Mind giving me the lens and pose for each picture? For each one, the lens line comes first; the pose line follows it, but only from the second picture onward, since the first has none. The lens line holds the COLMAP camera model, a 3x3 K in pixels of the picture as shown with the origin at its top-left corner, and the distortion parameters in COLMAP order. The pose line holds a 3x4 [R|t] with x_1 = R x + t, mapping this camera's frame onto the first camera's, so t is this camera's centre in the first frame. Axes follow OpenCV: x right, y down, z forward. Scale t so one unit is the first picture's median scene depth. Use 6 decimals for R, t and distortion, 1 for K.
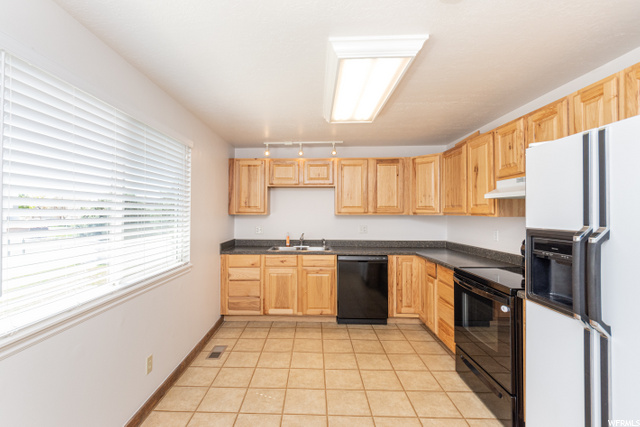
lens RADIAL K [[302.1, 0, 301.3], [0, 302.1, 208.1], [0, 0, 1]] dist [0.002999, -0.000649]
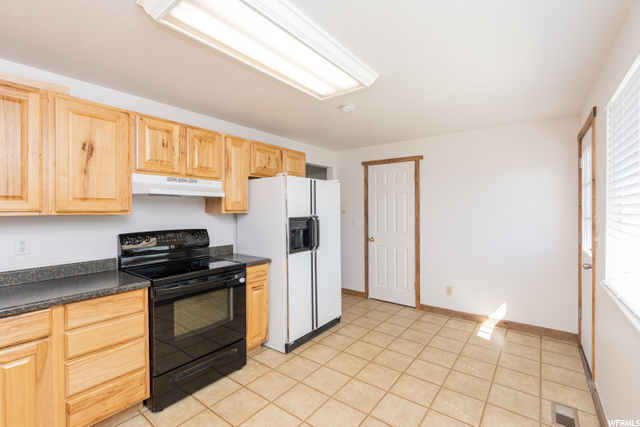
lens RADIAL K [[288.2, 0, 320.0], [0, 288.2, 213.5], [0, 0, 1]] dist [0.002243, -0.000517]
pose [[-0.818525, -0.000602, 0.574470, -0.182929], [-0.001886, 0.999997, -0.001639, 0.018017], [-0.574467, -0.002424, -0.818524, 0.952418]]
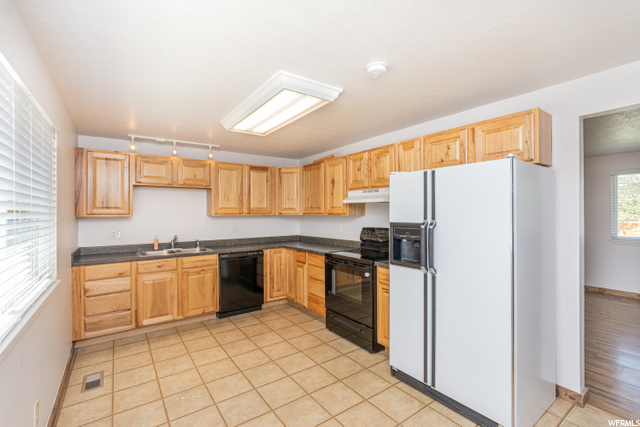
lens RADIAL K [[288.2, 0, 320.0], [0, 288.2, 213.5], [0, 0, 1]] dist [0.002243, -0.000517]
pose [[0.788801, -0.007369, 0.614604, -0.219379], [-0.003012, 0.999870, 0.015854, -0.002580], [-0.614641, -0.014357, 0.788676, -0.008086]]
